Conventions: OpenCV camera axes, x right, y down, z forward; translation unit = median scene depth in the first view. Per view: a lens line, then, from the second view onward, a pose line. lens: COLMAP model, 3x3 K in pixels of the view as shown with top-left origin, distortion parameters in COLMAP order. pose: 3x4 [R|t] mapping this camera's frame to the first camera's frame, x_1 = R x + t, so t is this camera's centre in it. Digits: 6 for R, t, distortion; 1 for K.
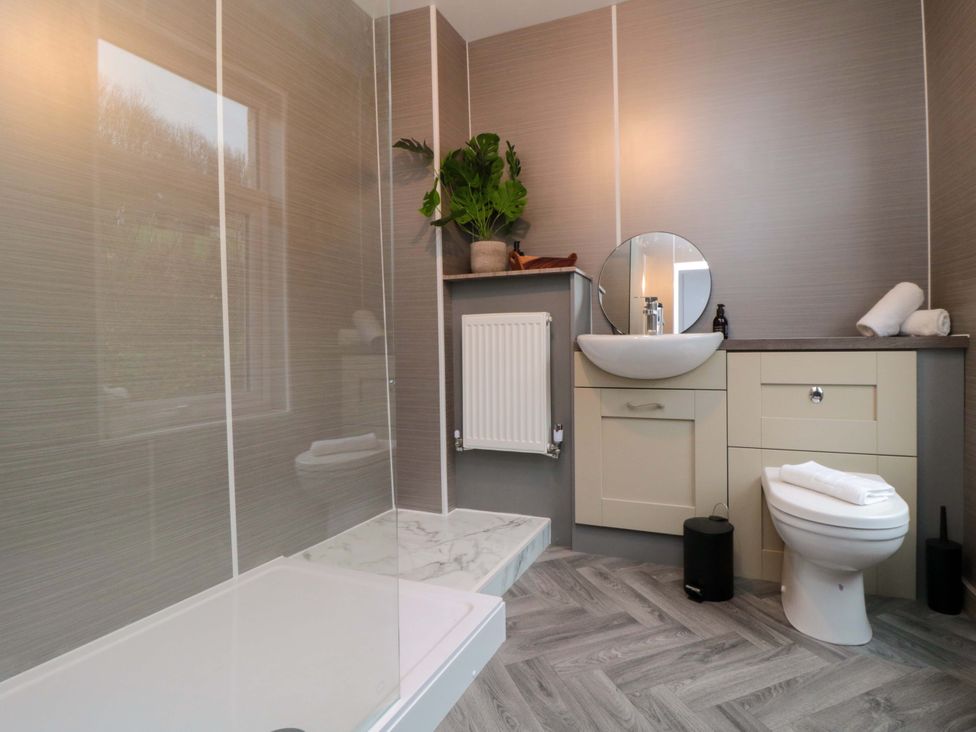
lens RADIAL K [[527.9, 0, 521.2], [0, 527.9, 355.5], [0, 0, 1]] dist [0.001000, -0.015852]
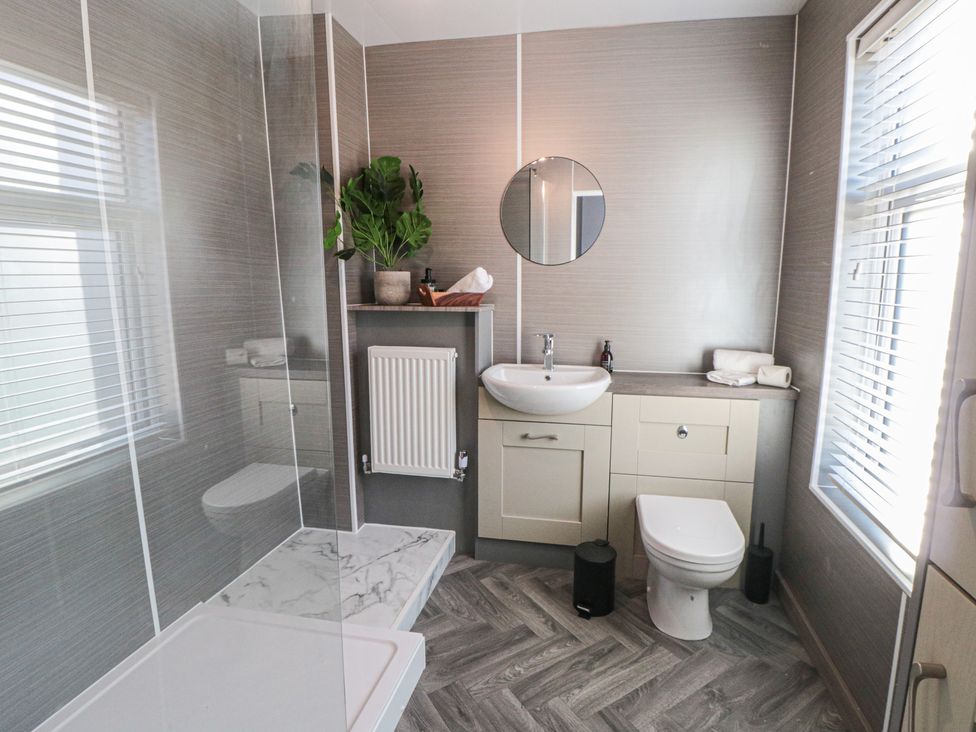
lens RADIAL K [[528.4, 0, 510.7], [0, 528.4, 360.5], [0, 0, 1]] dist [0.000510, -0.014245]
pose [[0.979460, -0.011081, 0.201334, -0.064876], [-0.017289, 0.990196, 0.138608, -0.264281], [-0.200896, -0.139241, 0.969666, -0.063349]]
